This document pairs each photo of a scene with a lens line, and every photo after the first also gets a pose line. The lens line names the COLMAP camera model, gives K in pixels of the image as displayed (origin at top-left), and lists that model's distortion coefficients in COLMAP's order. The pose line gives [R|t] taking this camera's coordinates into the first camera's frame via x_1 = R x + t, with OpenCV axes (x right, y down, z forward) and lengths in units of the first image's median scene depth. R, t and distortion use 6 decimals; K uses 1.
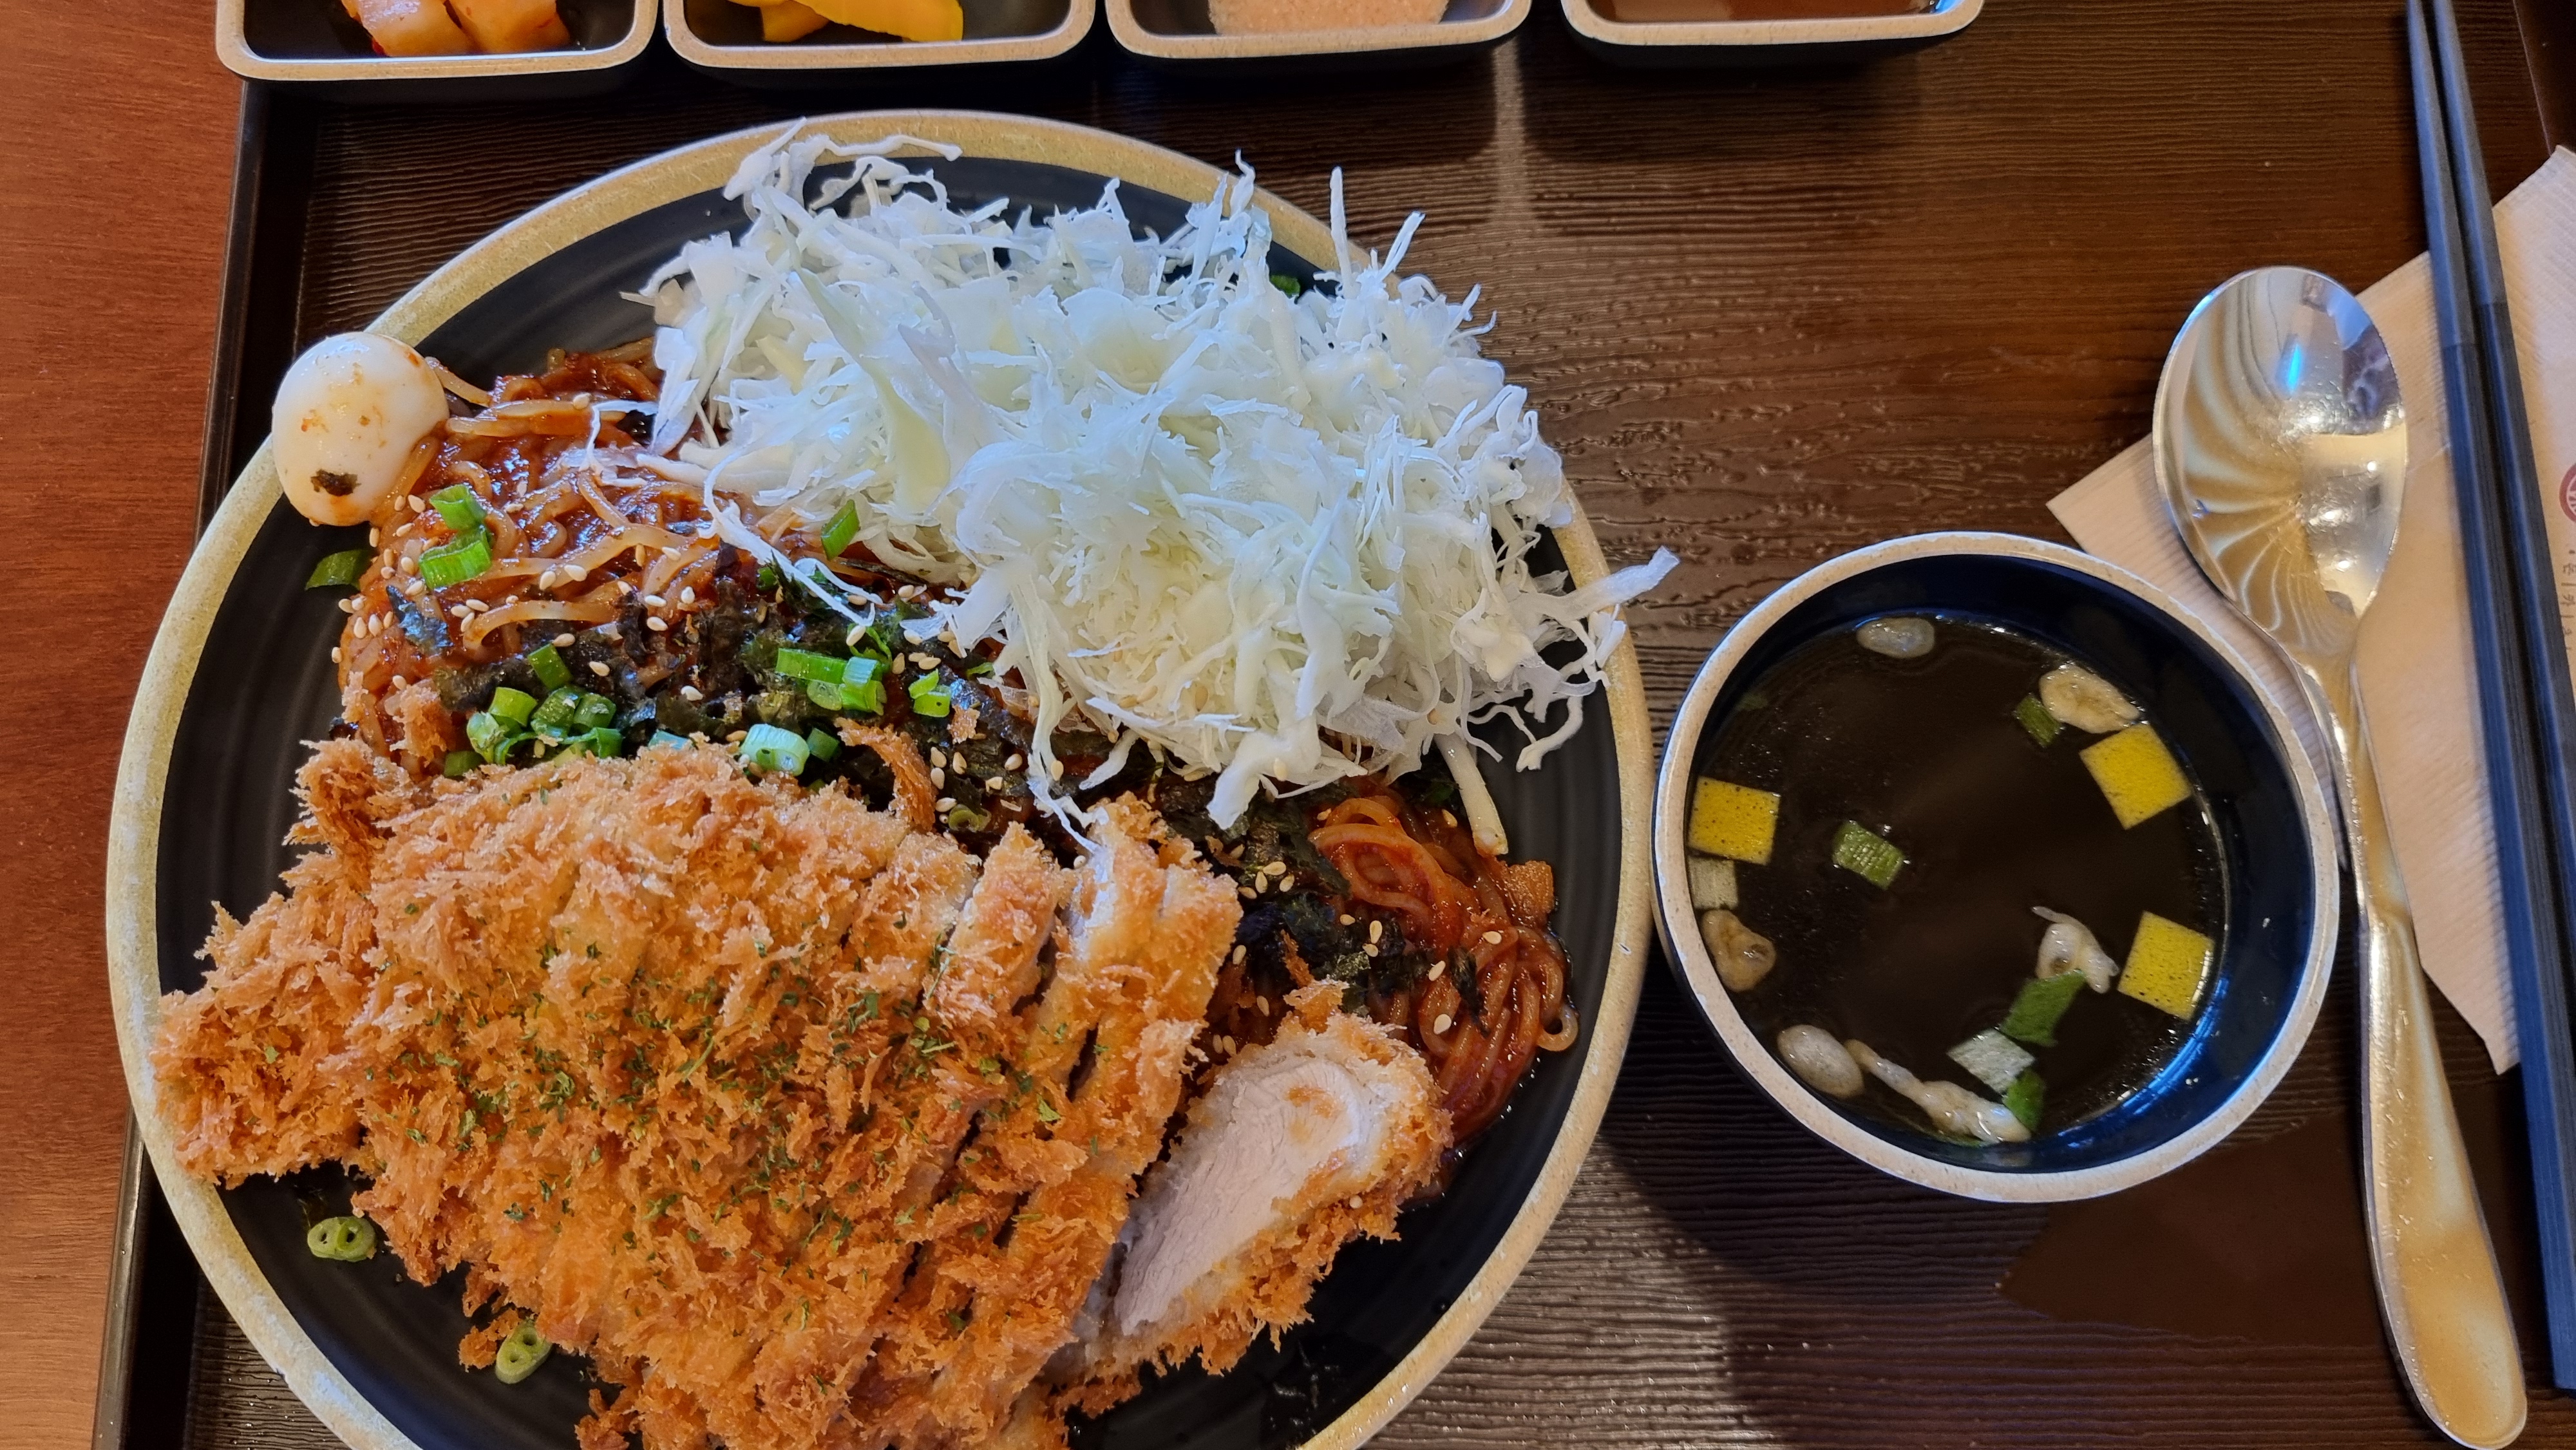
lens RADIAL K [[1948.3, 0, 1411.9], [0, 1948.3, 729.7], [0, 0, 1]] dist [0.040190, -0.001059]
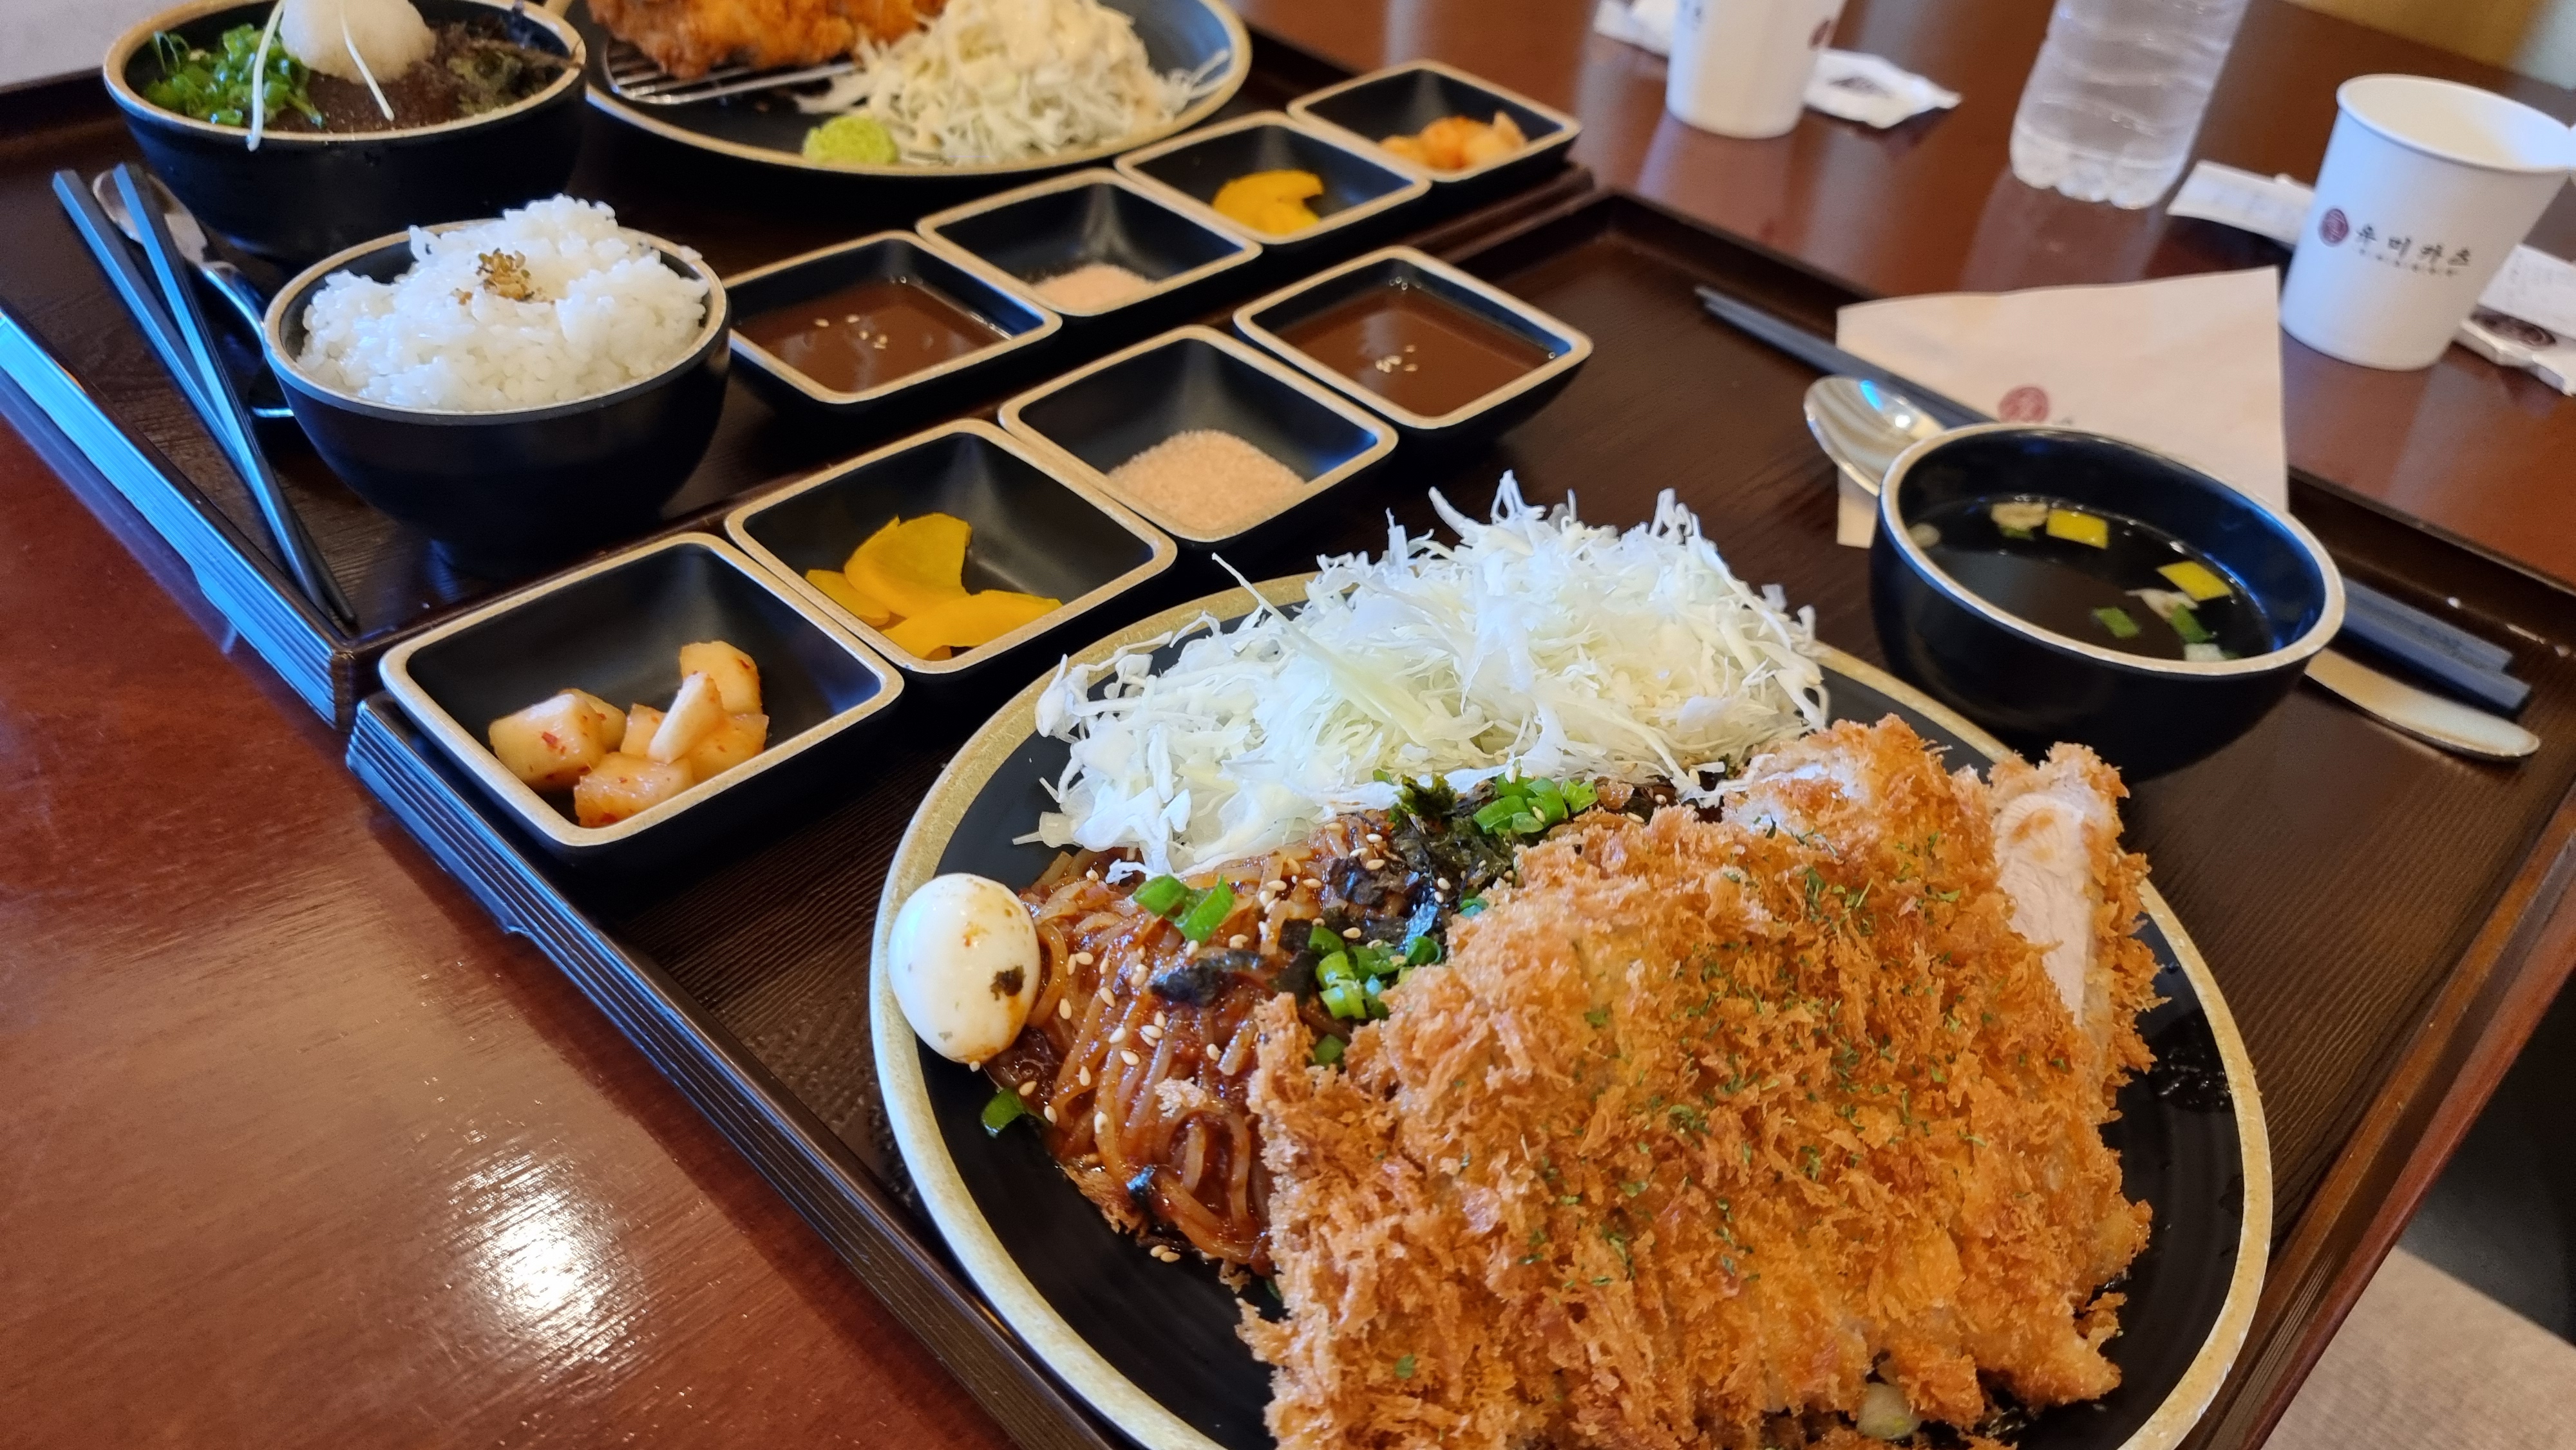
lens RADIAL K [[1948.3, 0, 1411.9], [0, 1948.3, 729.7], [0, 0, 1]] dist [0.040190, -0.001059]
pose [[0.678340, -0.428228, 0.597056, -0.959218], [0.684439, 0.663798, -0.301522, 0.232546], [-0.267204, 0.613183, 0.743377, 0.111293]]
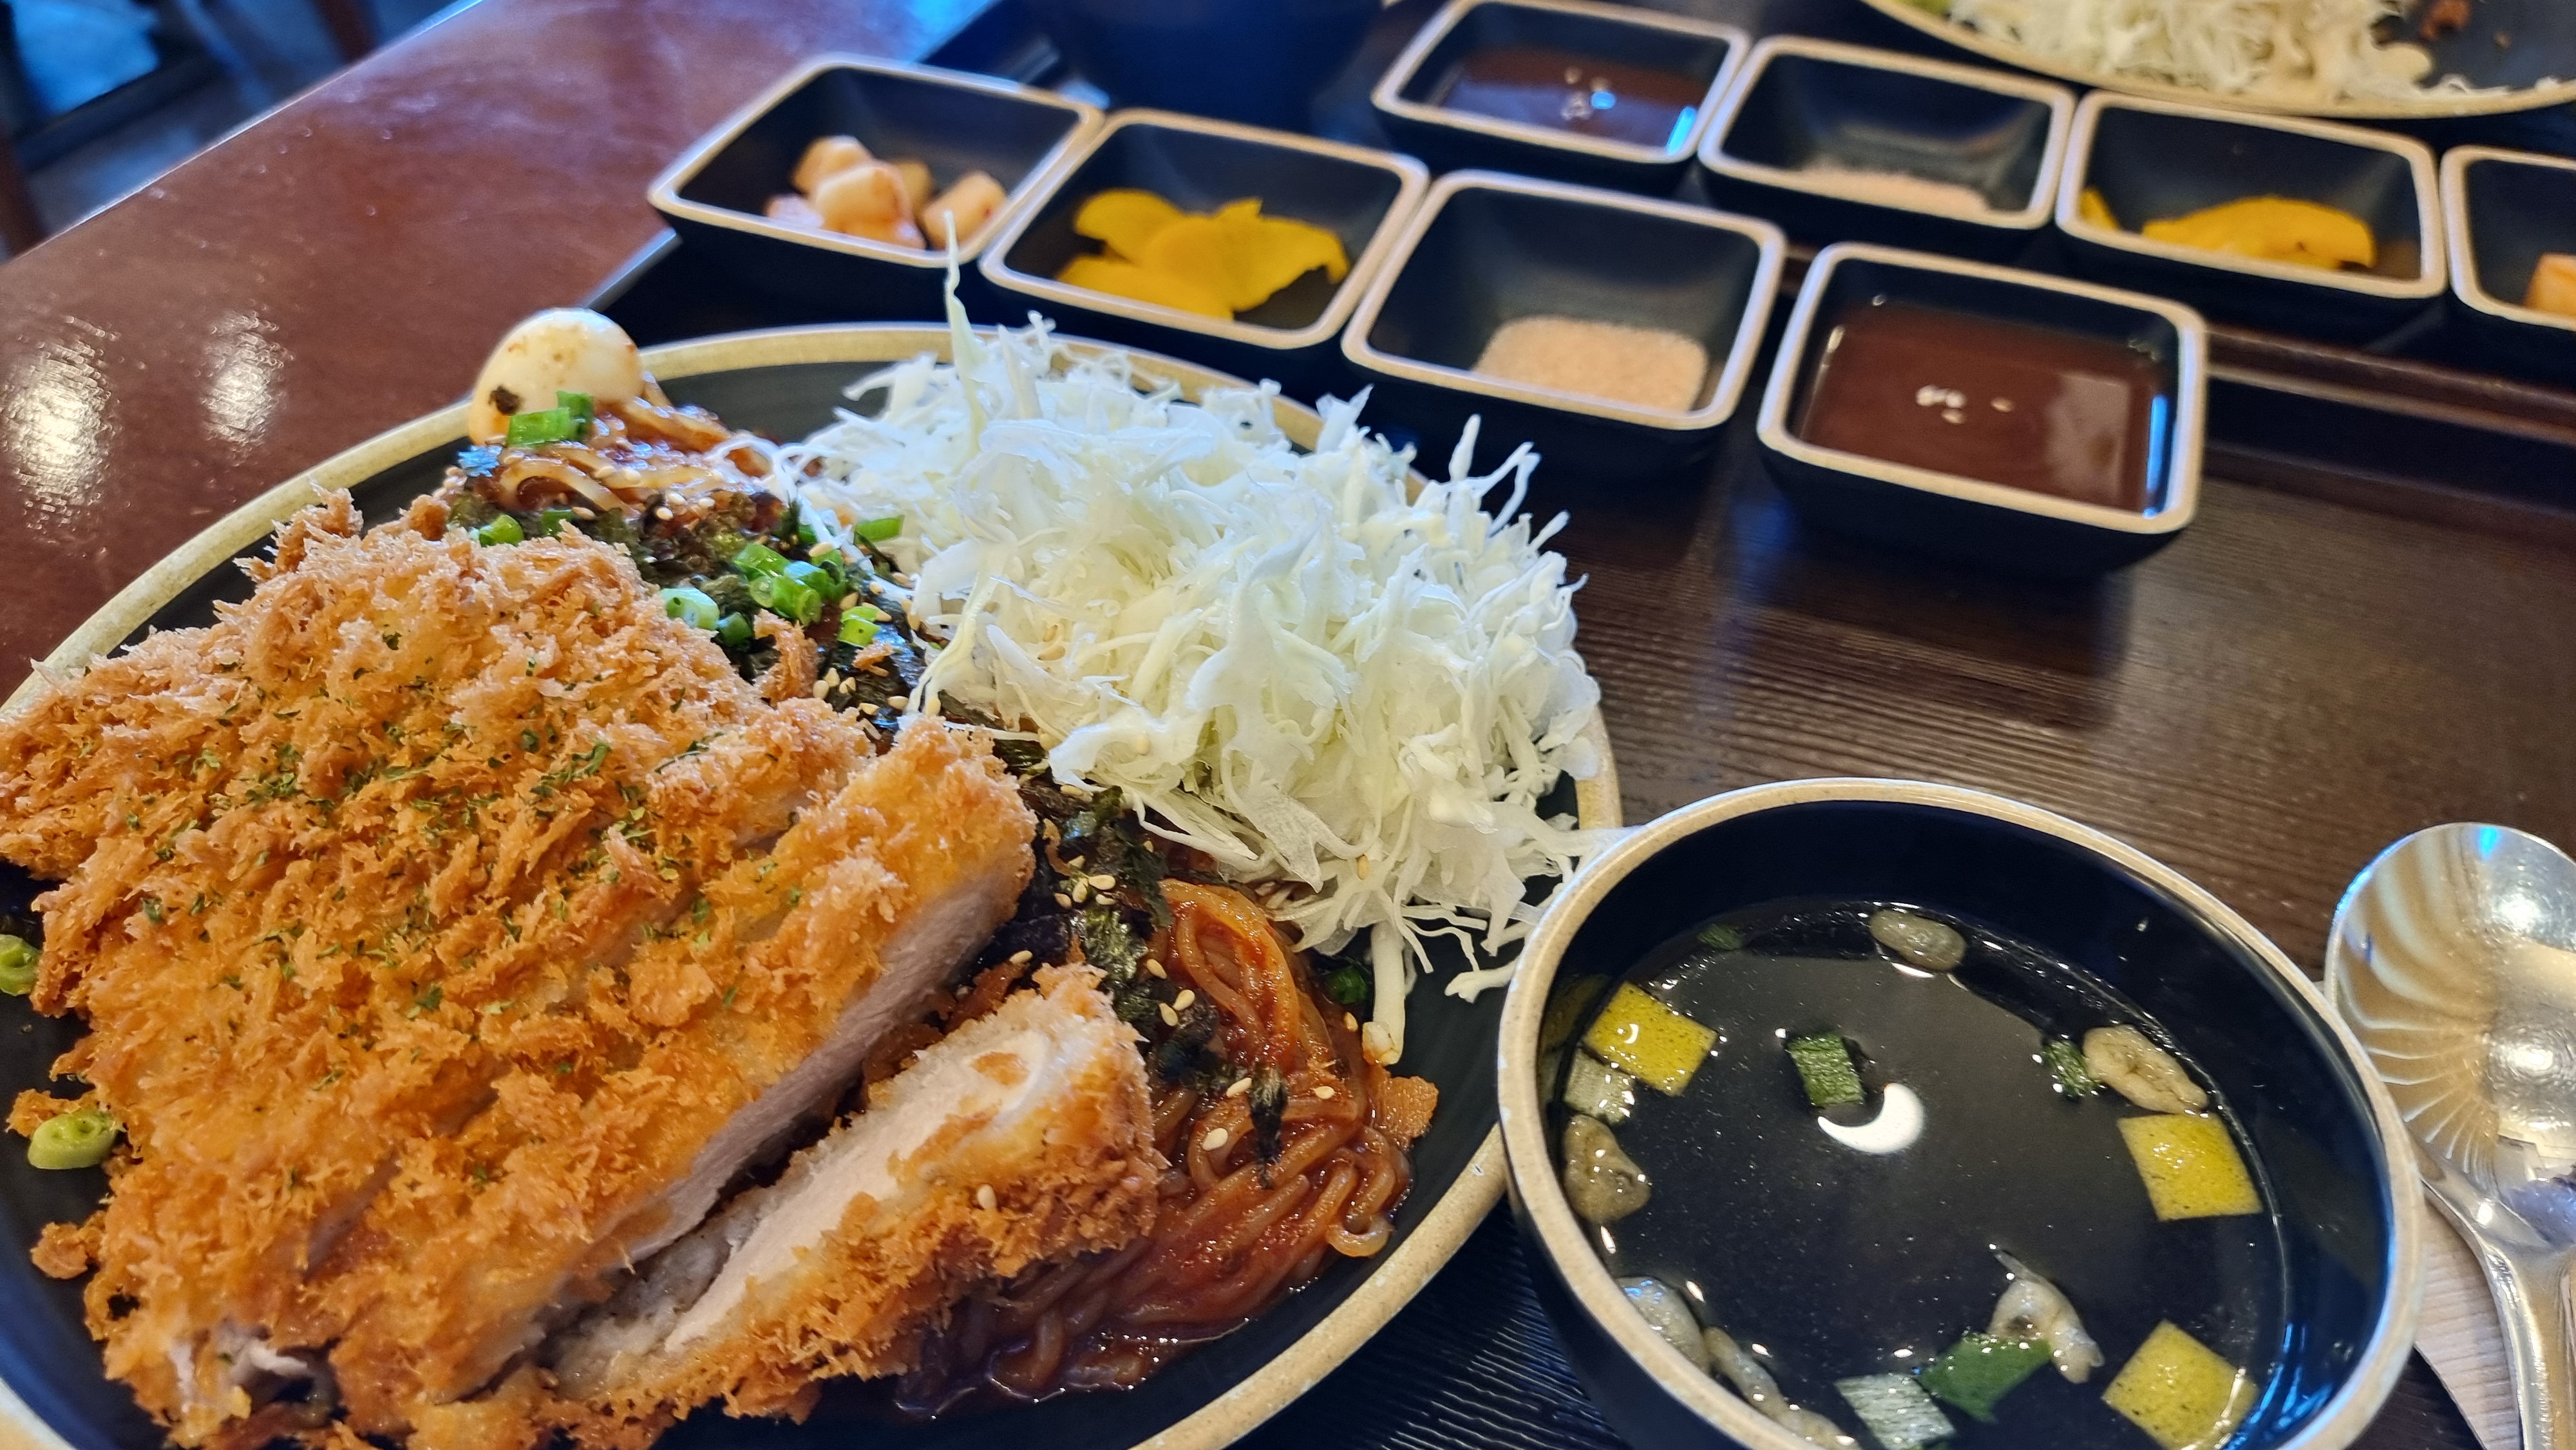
lens RADIAL K [[1948.3, 0, 1411.9], [0, 1948.3, 729.7], [0, 0, 1]] dist [0.040190, -0.001059]
pose [[0.928491, 0.238945, -0.284270, 0.270145], [-0.353856, 0.801487, -0.482082, 0.364197], [0.112648, 0.548200, 0.828726, 0.250364]]
